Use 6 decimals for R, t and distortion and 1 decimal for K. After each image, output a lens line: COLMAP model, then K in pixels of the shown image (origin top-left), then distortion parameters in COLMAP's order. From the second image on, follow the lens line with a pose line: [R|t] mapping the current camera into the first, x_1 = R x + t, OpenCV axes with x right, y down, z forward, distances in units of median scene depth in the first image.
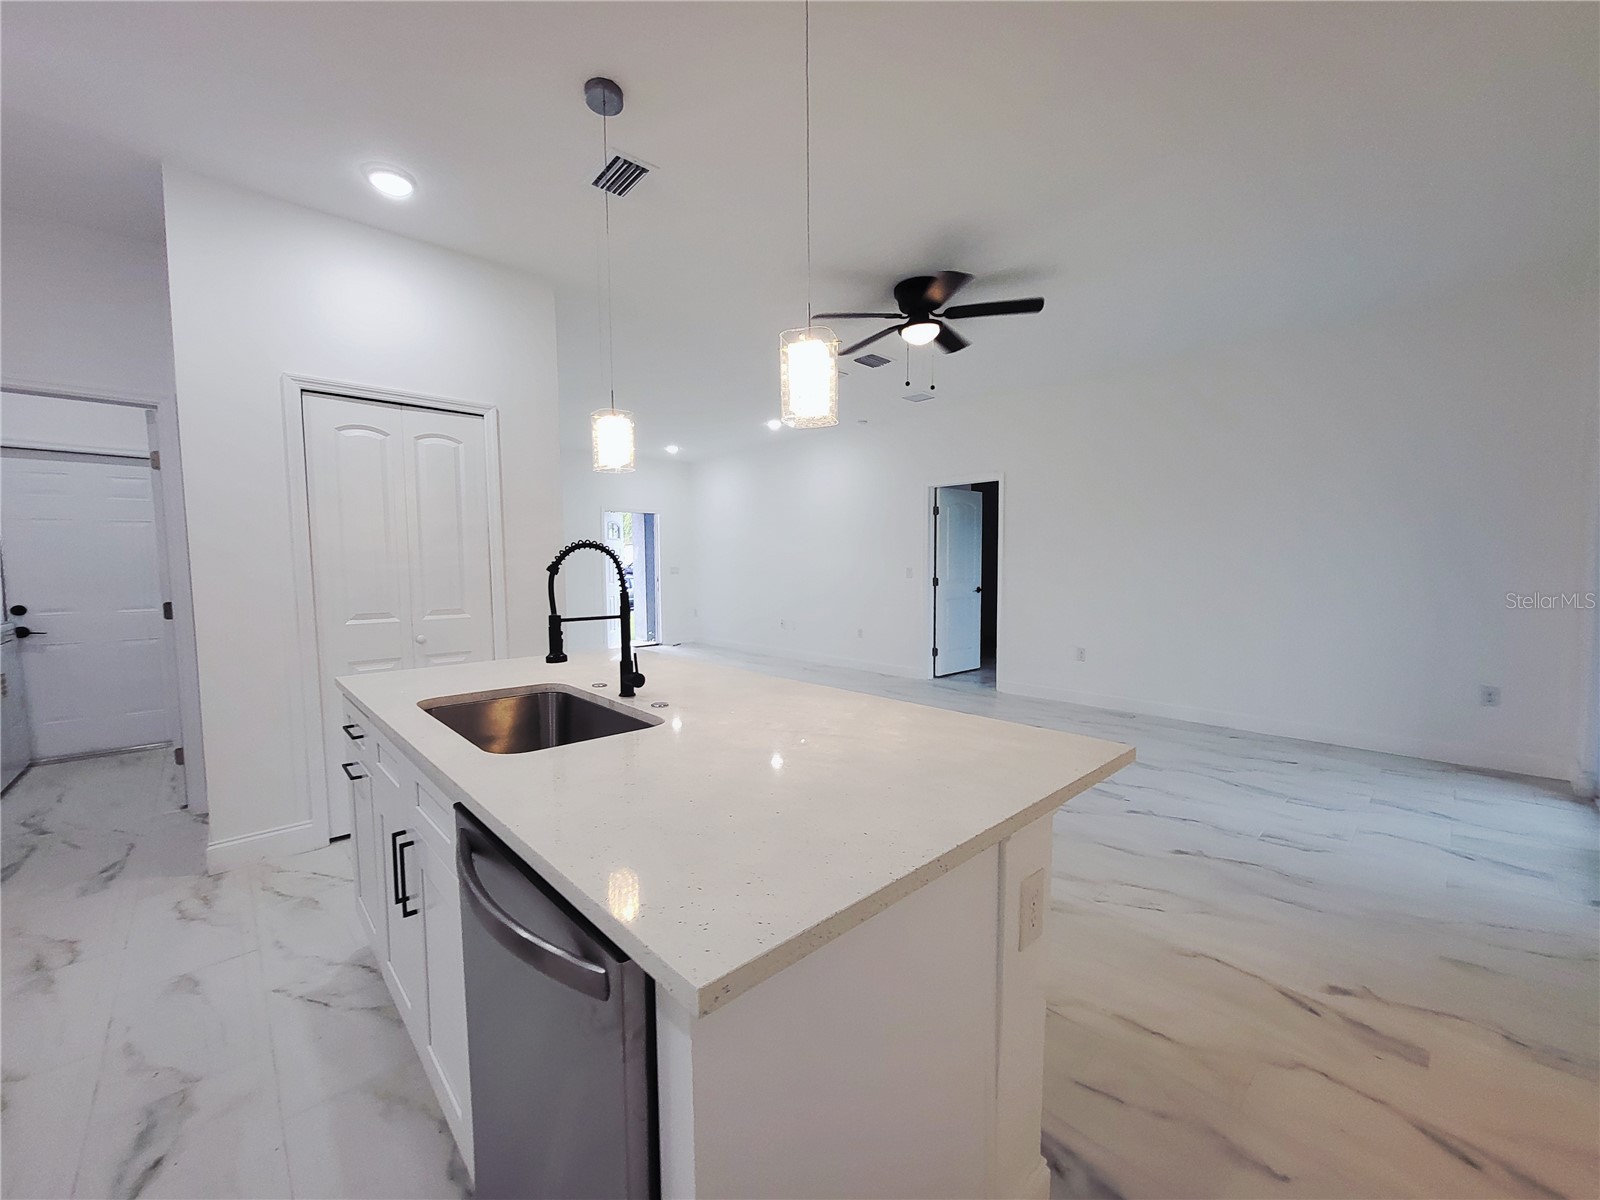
lens RADIAL K [[635.0, 0, 800.0], [0, 635.0, 600.0], [0, 0, 1]] dist [0.001501, 0.000165]
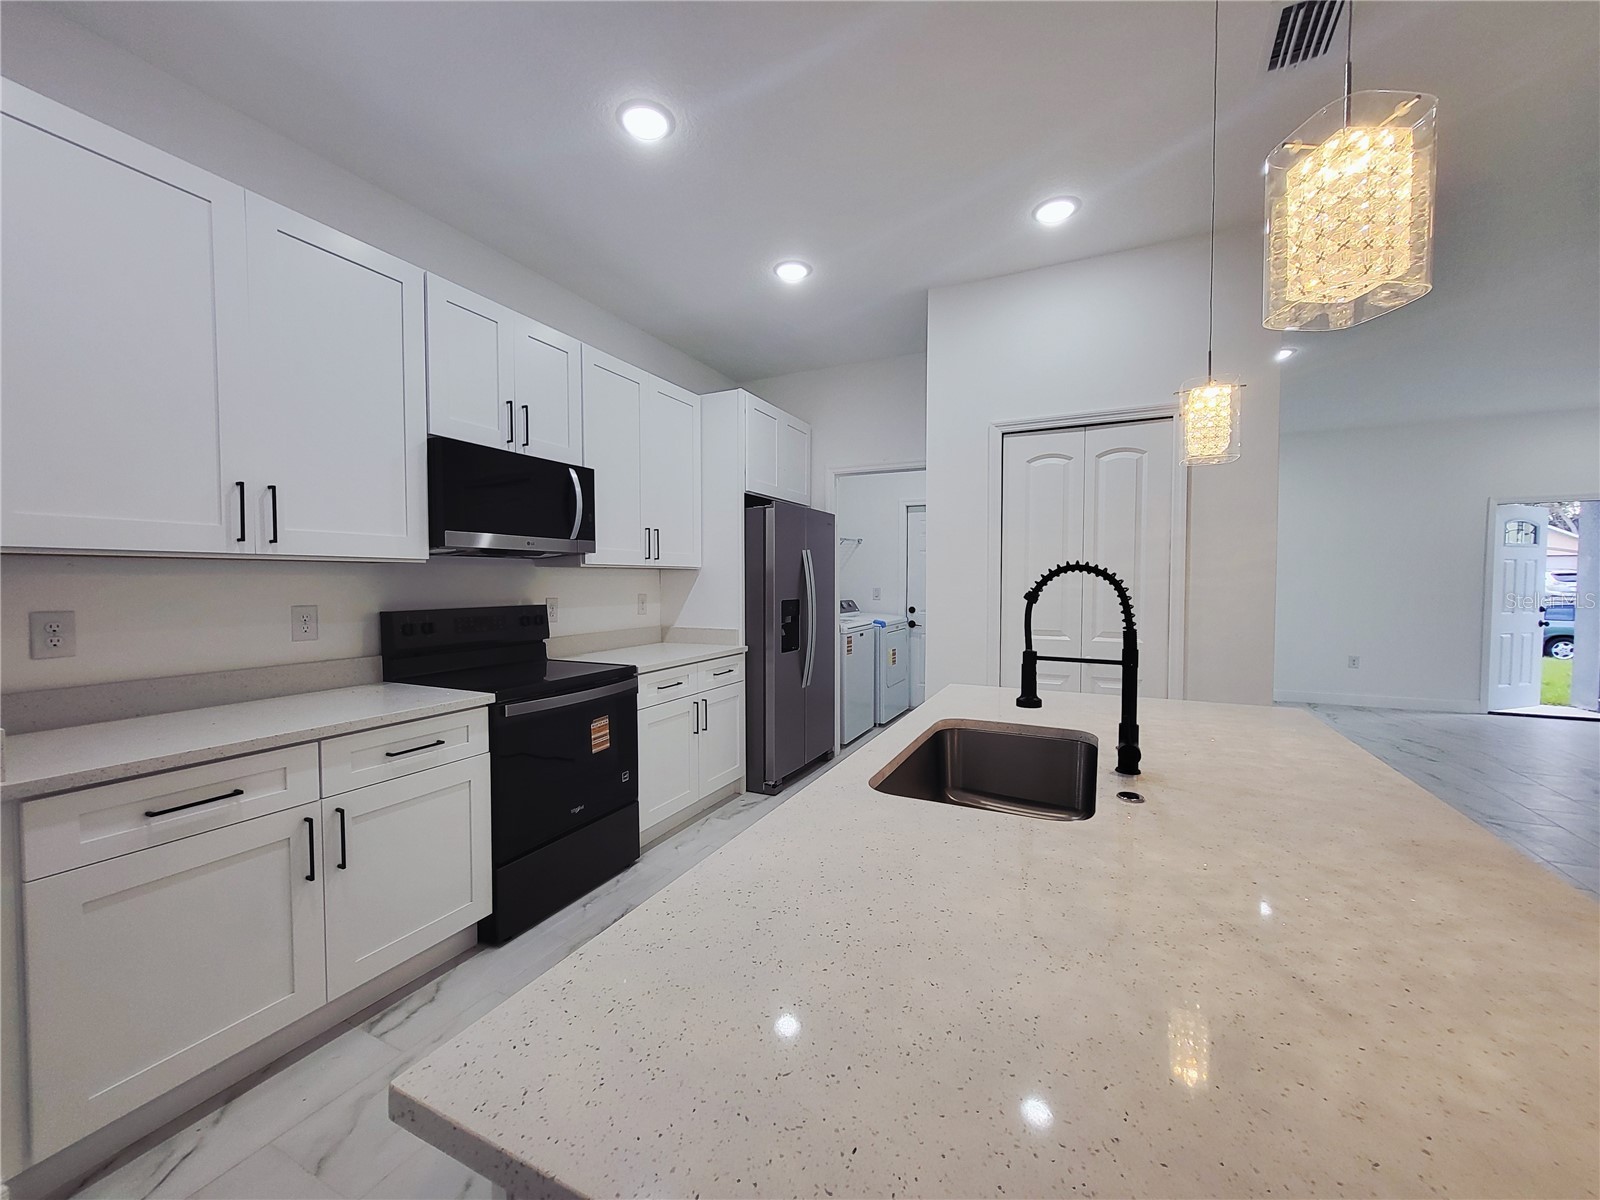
lens RADIAL K [[635.0, 0, 800.0], [0, 635.0, 600.0], [0, 0, 1]] dist [0.001501, 0.000165]
pose [[0.349525, 0.037094, -0.936193, 0.277563], [-0.058070, 0.998153, 0.017869, -0.038520], [0.935126, 0.048119, 0.351033, 0.385394]]
